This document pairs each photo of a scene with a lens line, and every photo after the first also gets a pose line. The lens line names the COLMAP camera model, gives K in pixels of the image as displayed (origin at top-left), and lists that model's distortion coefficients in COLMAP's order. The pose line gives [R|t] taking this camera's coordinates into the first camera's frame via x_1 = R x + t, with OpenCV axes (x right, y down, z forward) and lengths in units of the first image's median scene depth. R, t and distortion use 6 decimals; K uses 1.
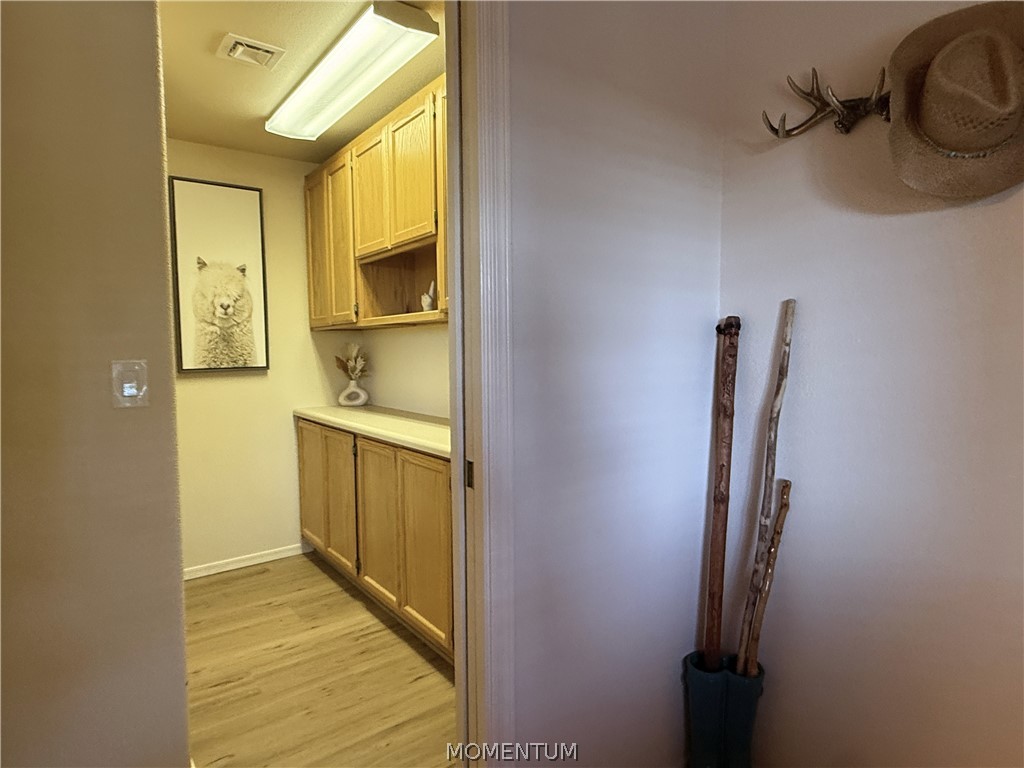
lens RADIAL K [[584.5, 0, 511.9], [0, 584.5, 385.6], [0, 0, 1]] dist [-0.004980, 0.000153]
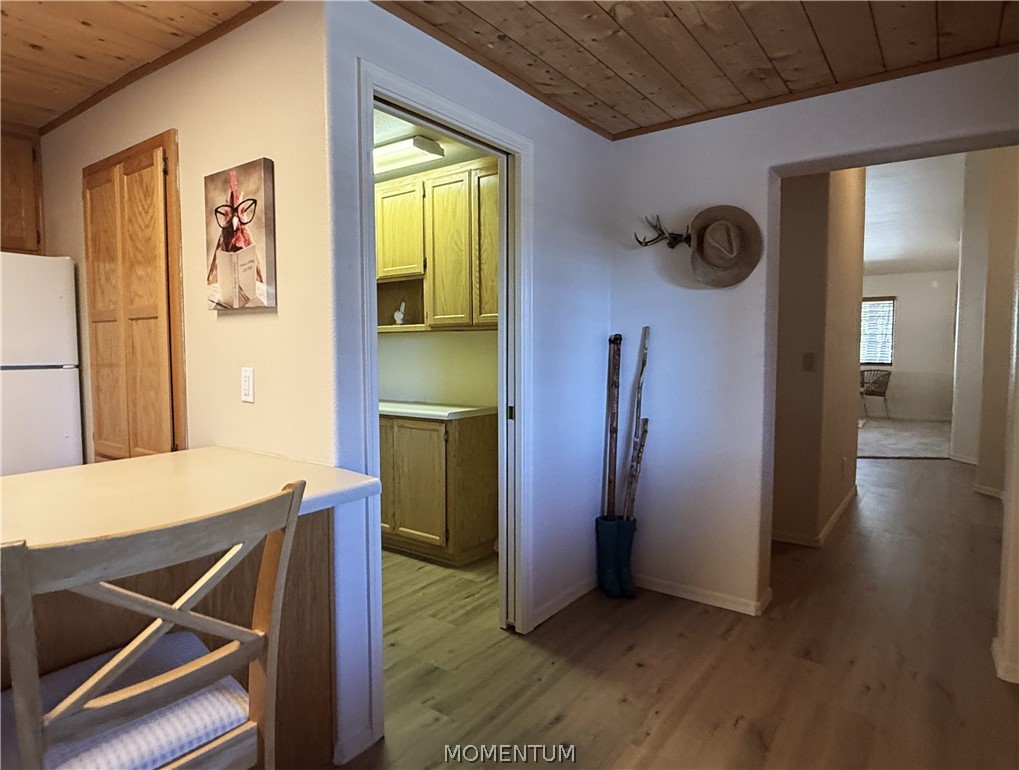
lens RADIAL K [[598.2, 0, 505.0], [0, 598.2, 384.7], [0, 0, 1]] dist [0.003012, 0.000980]
pose [[0.960070, -0.009125, 0.279610, -0.536949], [0.011800, 0.999899, -0.007886, 0.058860], [-0.279510, 0.010870, 0.960081, -0.785910]]
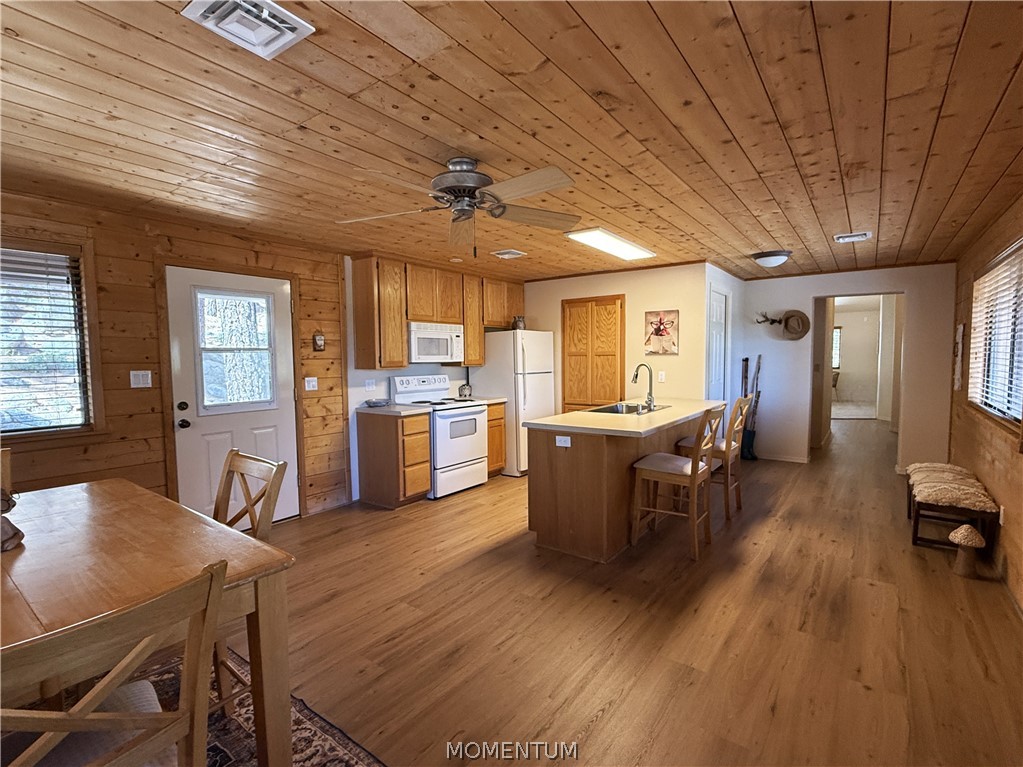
lens RADIAL K [[479.9, 0, 519.3], [0, 479.9, 385.8], [0, 0, 1]] dist [0.003147, 0.000106]
pose [[0.958566, -0.017369, 0.284339, -2.636933], [0.021002, 0.999732, -0.009732, 0.117139], [-0.284094, 0.015301, 0.958674, -2.329722]]
